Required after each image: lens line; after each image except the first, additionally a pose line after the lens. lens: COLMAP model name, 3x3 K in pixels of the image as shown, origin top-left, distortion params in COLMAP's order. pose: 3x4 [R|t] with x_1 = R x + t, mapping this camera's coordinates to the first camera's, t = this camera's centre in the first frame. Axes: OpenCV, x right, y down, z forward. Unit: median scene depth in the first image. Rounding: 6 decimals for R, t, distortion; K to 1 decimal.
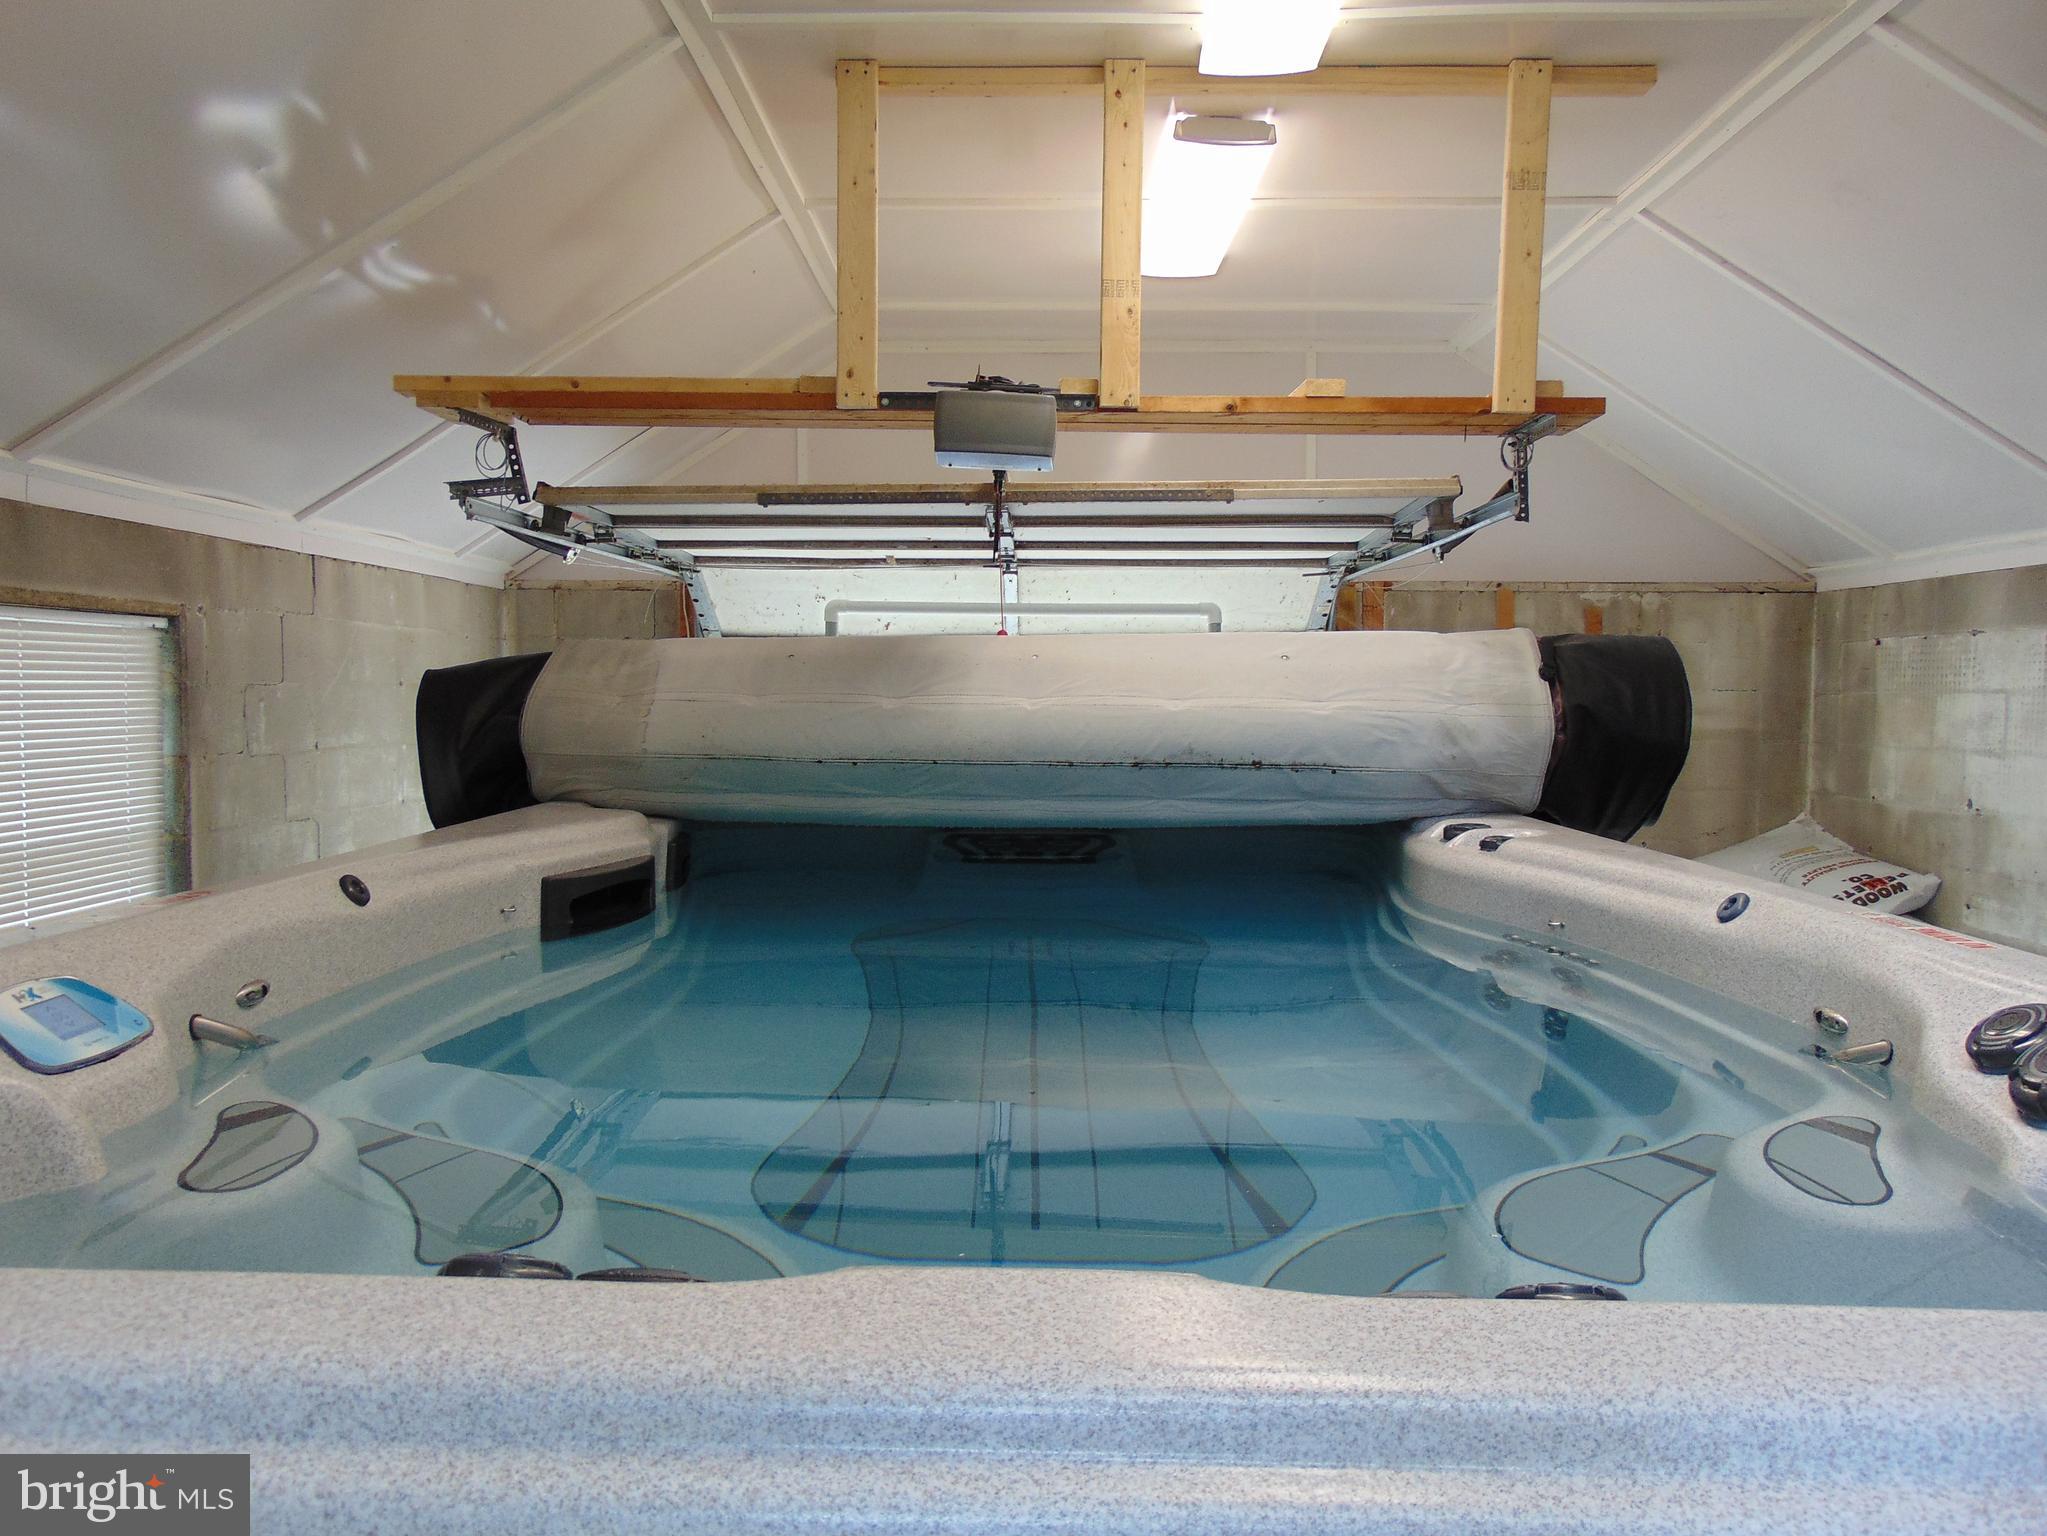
lens RADIAL K [[1531.6, 0, 1023.5], [0, 1531.6, 768.0], [0, 0, 1]] dist [-0.045006, 0.091157]
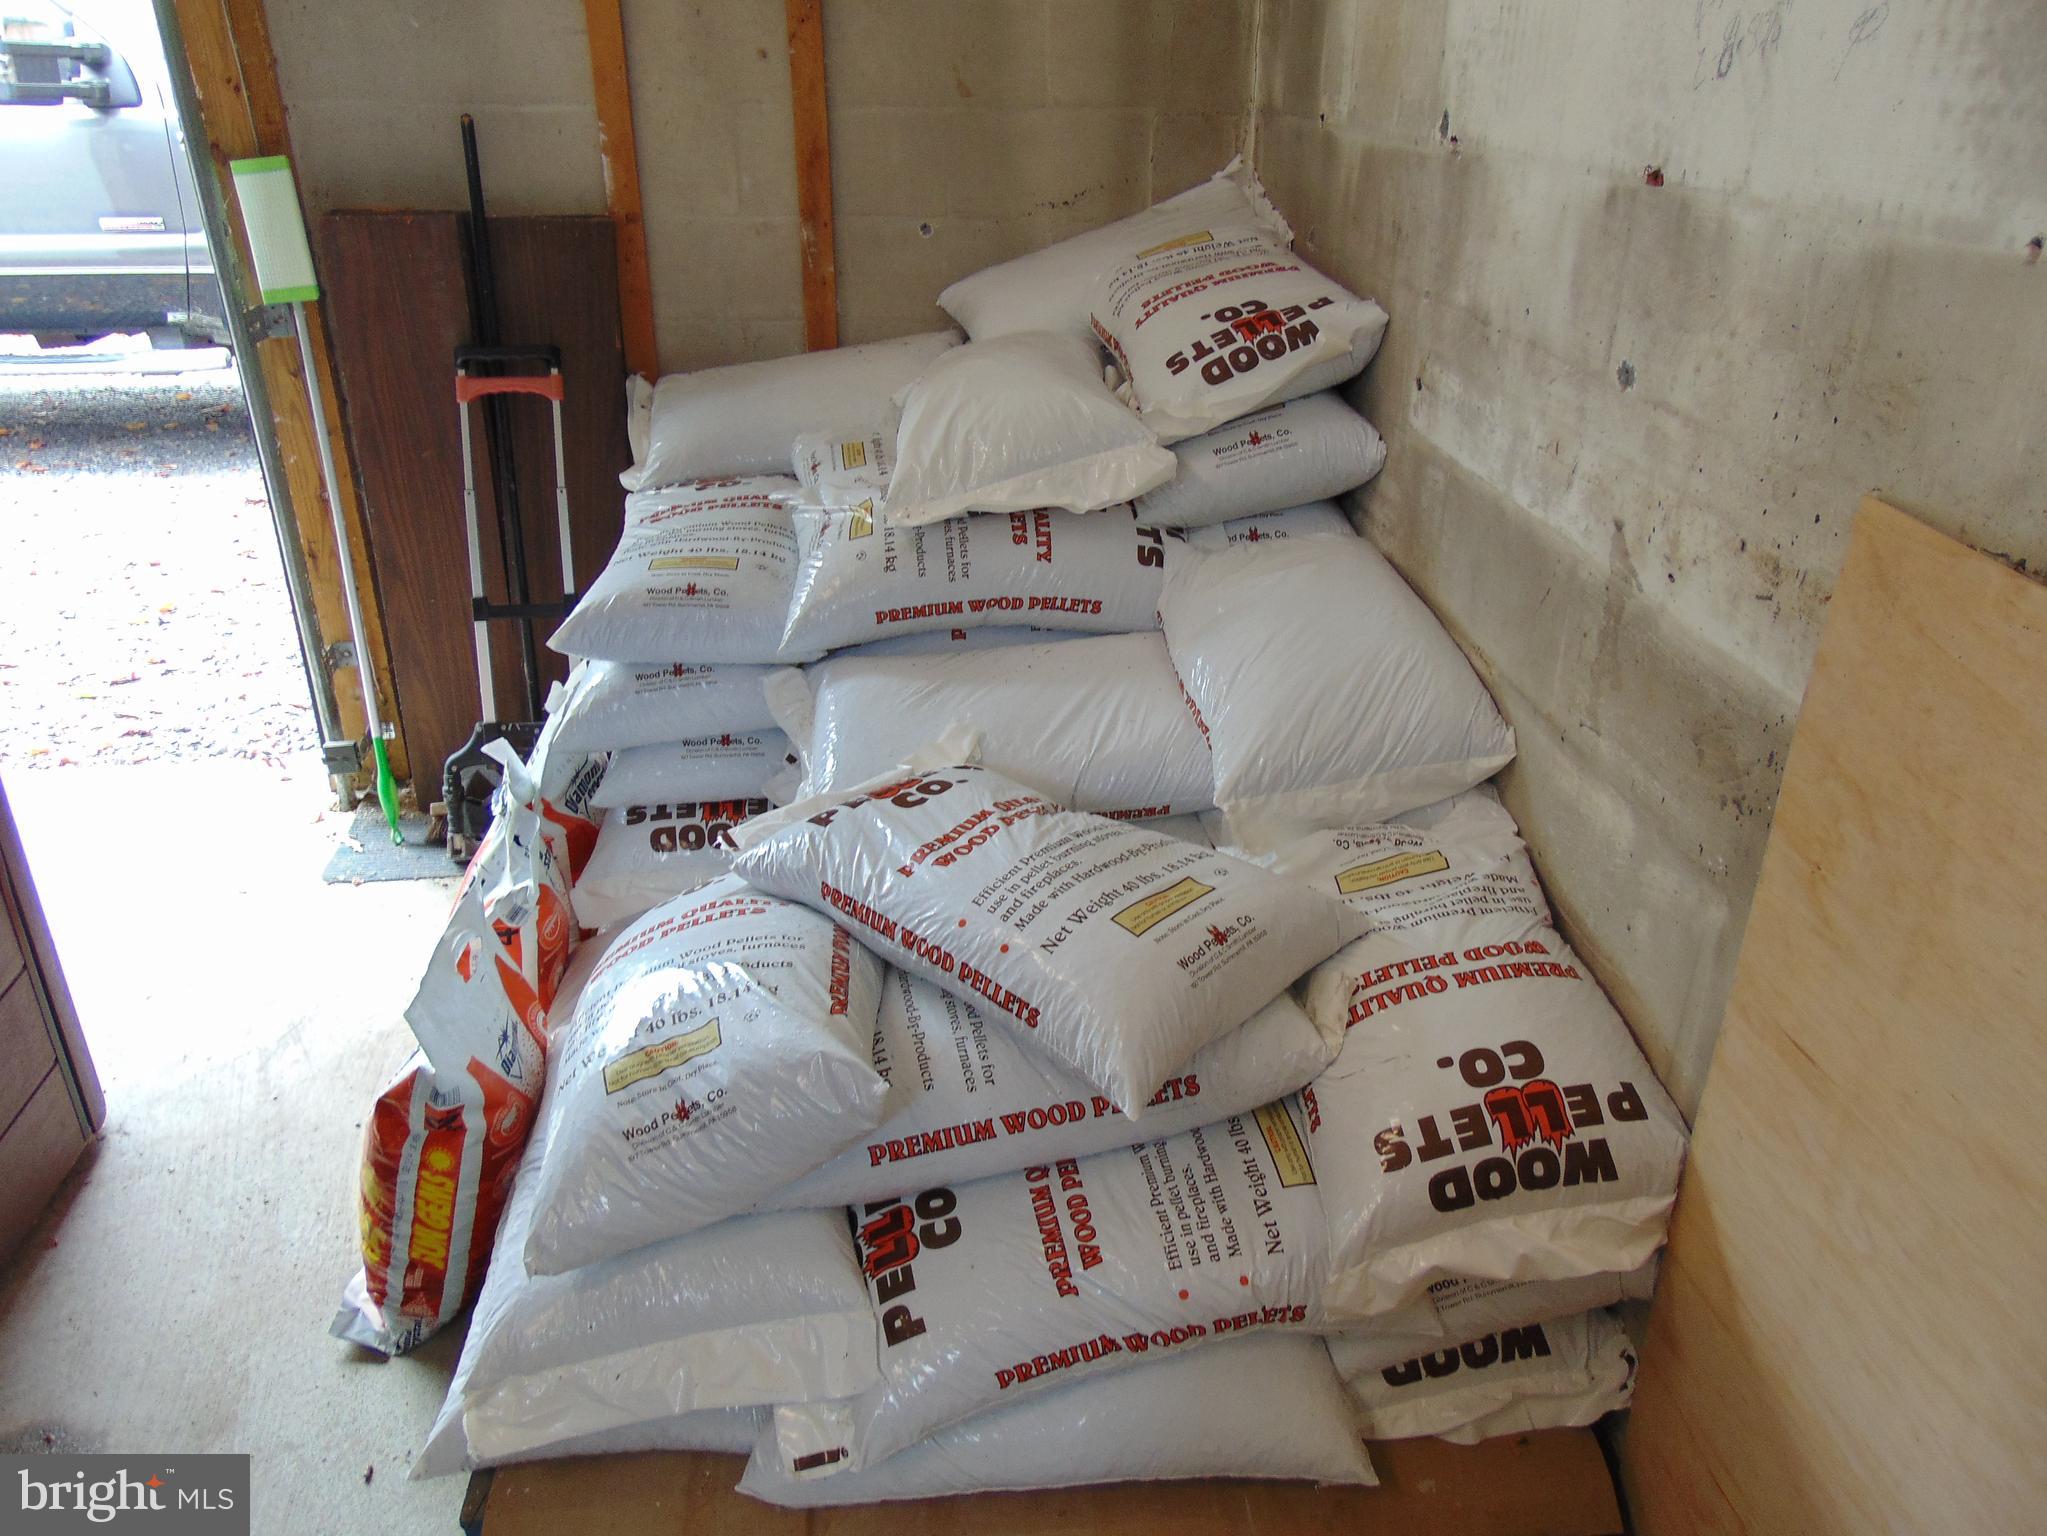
lens RADIAL K [[1531.6, 0, 1023.5], [0, 1531.6, 768.0], [0, 0, 1]] dist [-0.045006, 0.091157]
pose [[0.993336, -0.055558, 0.100984, 0.443562], [0.011547, 0.919716, 0.392414, 0.020033], [-0.114679, -0.388633, 0.914228, 0.559684]]
